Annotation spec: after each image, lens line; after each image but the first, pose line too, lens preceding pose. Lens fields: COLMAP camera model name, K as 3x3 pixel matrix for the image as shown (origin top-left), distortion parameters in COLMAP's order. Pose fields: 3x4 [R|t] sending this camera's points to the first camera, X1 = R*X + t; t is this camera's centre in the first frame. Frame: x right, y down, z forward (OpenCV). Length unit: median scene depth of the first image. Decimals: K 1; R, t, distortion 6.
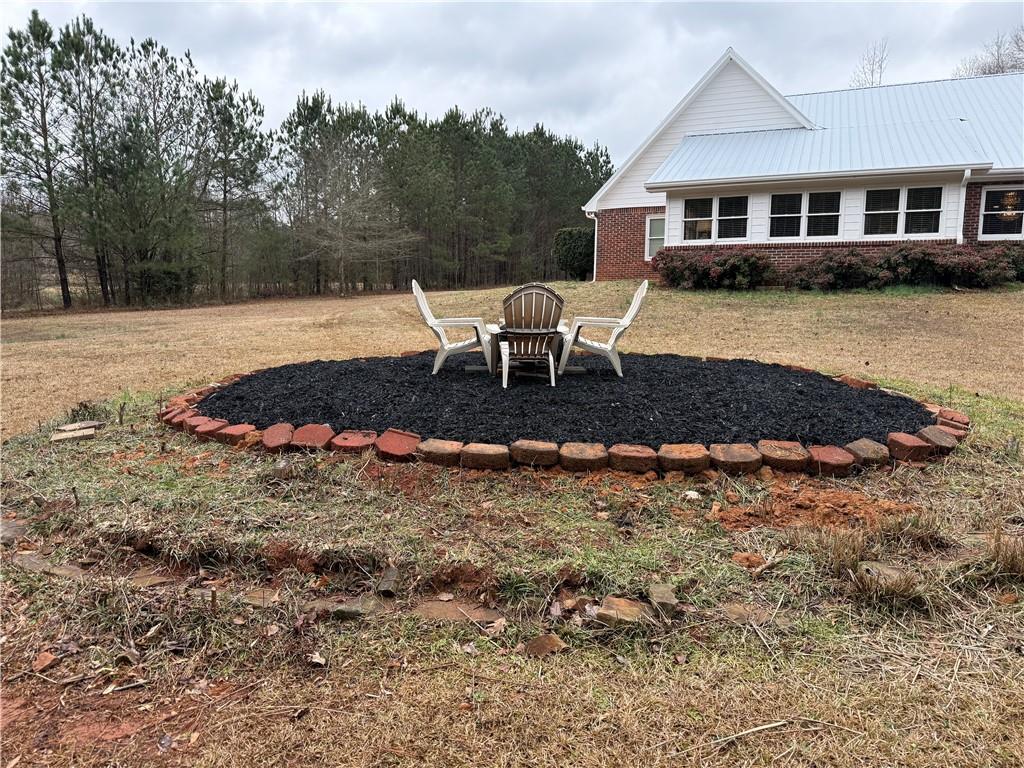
lens RADIAL K [[723.5, 0, 527.8], [0, 723.5, 381.9], [0, 0, 1]] dist [0.030759, -0.053415]
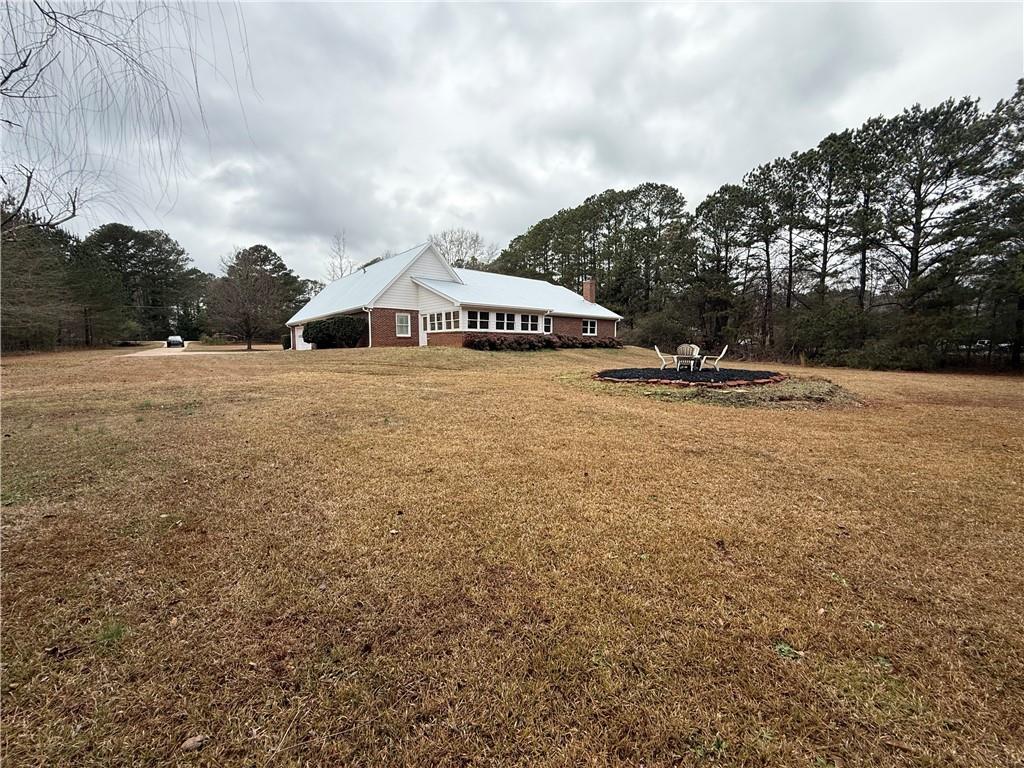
lens RADIAL K [[410.7, 0, 512.0], [0, 410.7, 384.0], [0, 0, 1]] dist [-0.000909, 0.000219]
pose [[0.435526, -0.072767, 0.897230, -0.762967], [0.122251, 0.992274, 0.021133, -0.029690], [-0.891836, 0.100483, 0.441057, 0.285213]]
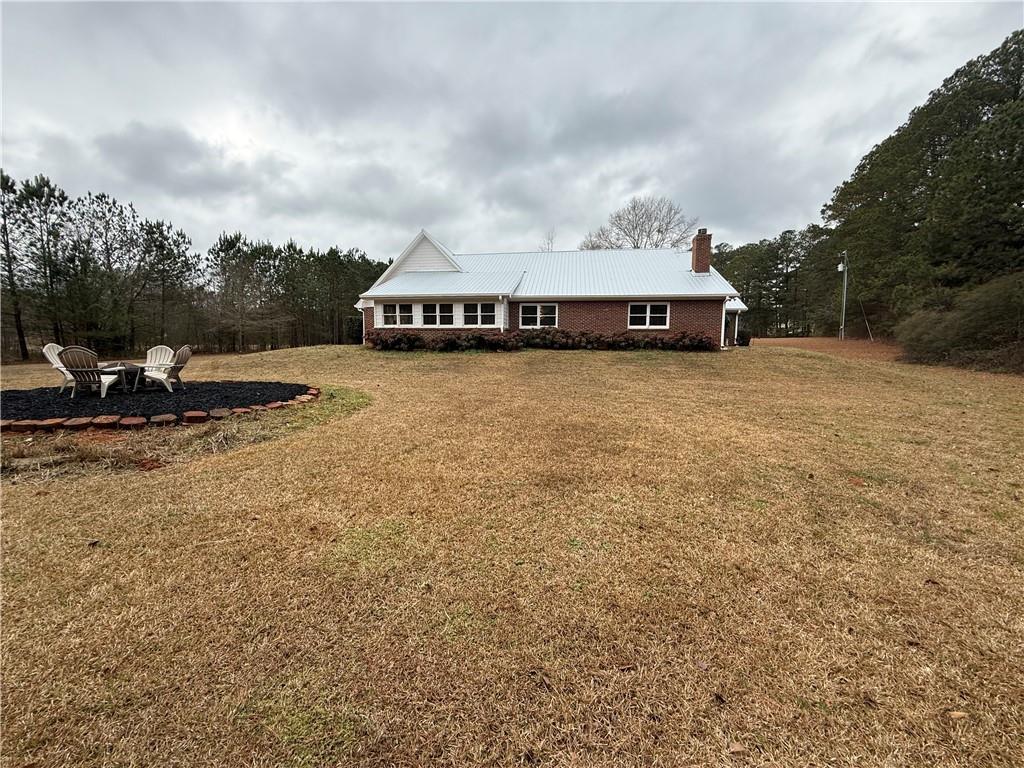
lens RADIAL K [[410.7, 0, 512.0], [0, 410.7, 384.0], [0, 0, 1]] dist [-0.000909, 0.000219]
pose [[0.974264, -0.005918, 0.225331, 0.260321], [0.016724, 0.998798, -0.046076, 0.017517], [-0.224788, 0.048658, 0.973192, -0.127082]]
